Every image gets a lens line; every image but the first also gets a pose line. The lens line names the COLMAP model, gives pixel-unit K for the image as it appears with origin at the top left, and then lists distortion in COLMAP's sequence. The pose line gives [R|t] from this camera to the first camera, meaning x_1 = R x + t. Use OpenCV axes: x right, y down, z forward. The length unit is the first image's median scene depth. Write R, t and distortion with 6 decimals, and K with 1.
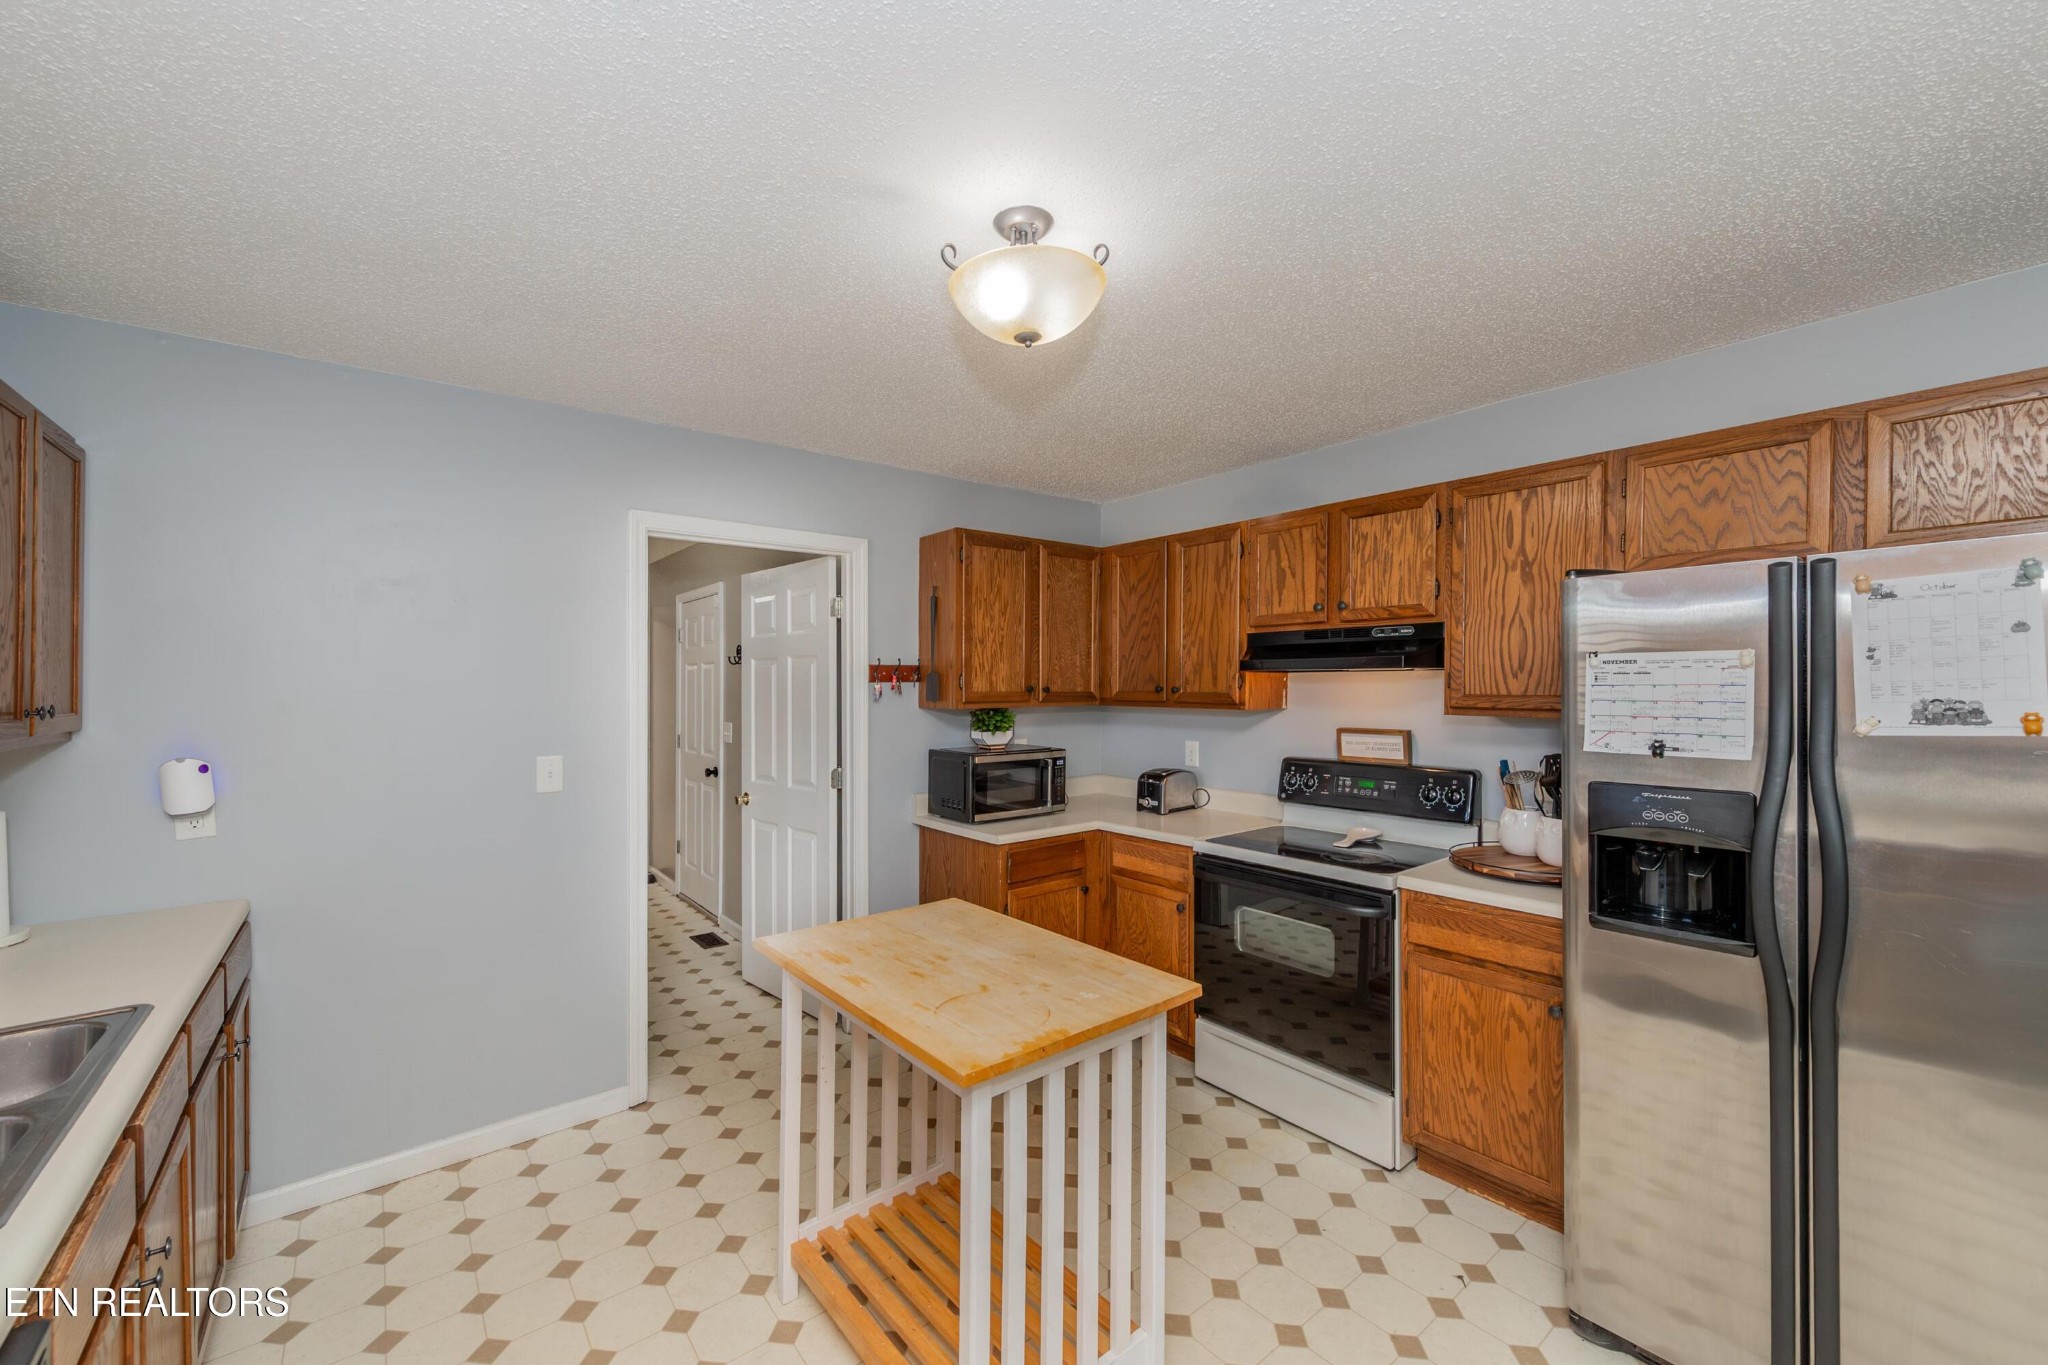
lens RADIAL K [[844.7, 0, 1045.7], [0, 844.7, 661.6], [0, 0, 1]] dist [0.016917, -0.009465]
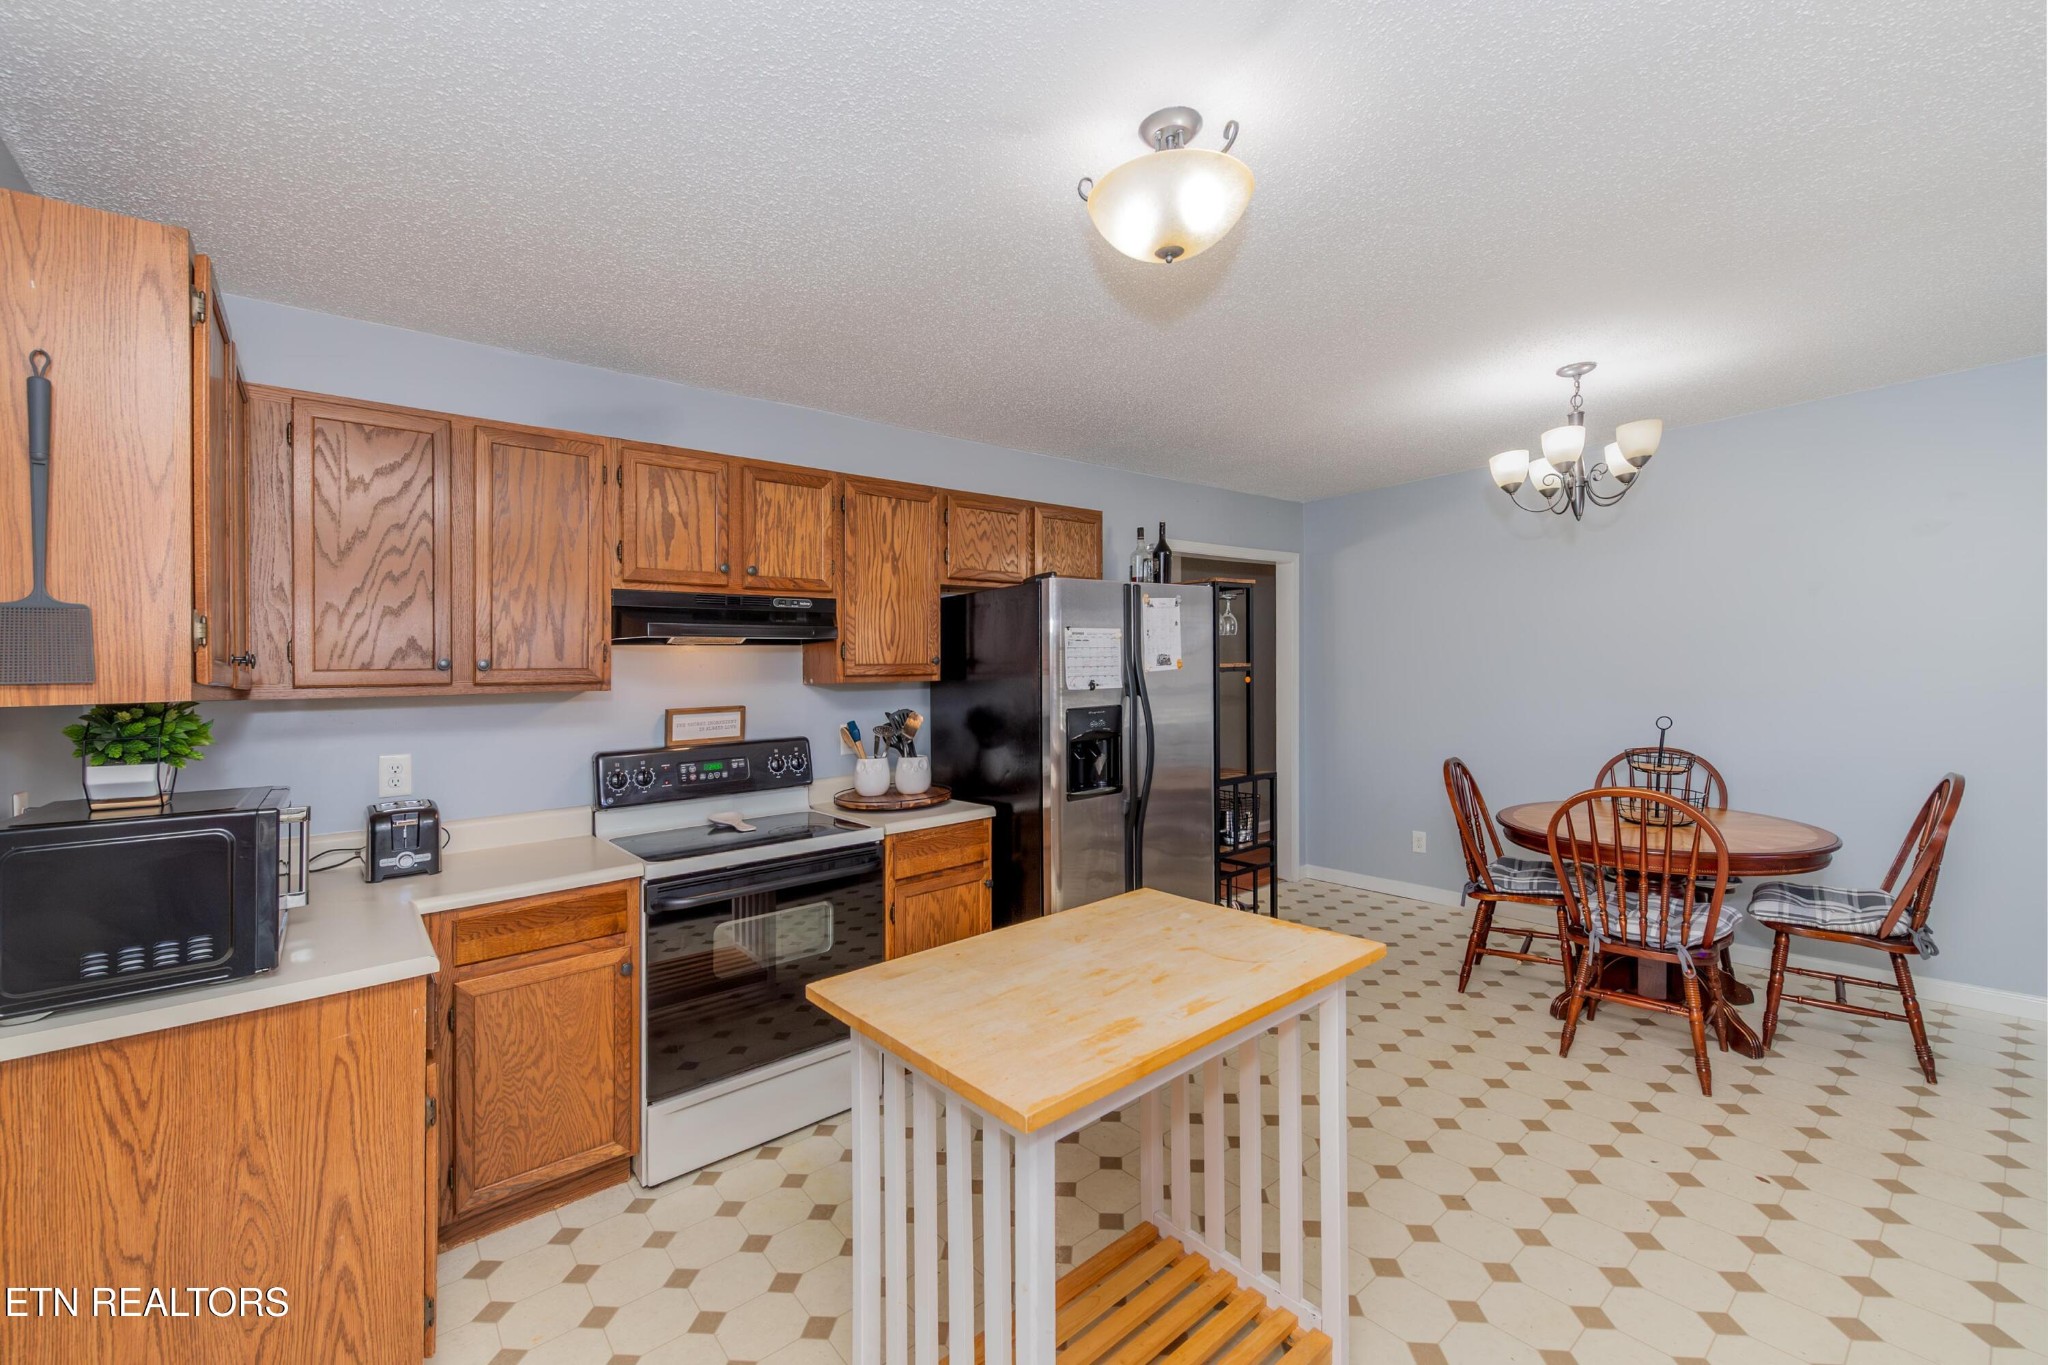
lens RADIAL K [[848.4, 0, 1032.9], [0, 848.4, 689.5], [0, 0, 1]] dist [0.000513, -0.009456]
pose [[-0.047713, -0.008204, 0.998827, -0.603659], [0.007391, 0.999936, 0.008566, 0.059776], [-0.998834, 0.007791, -0.047650, 0.747329]]
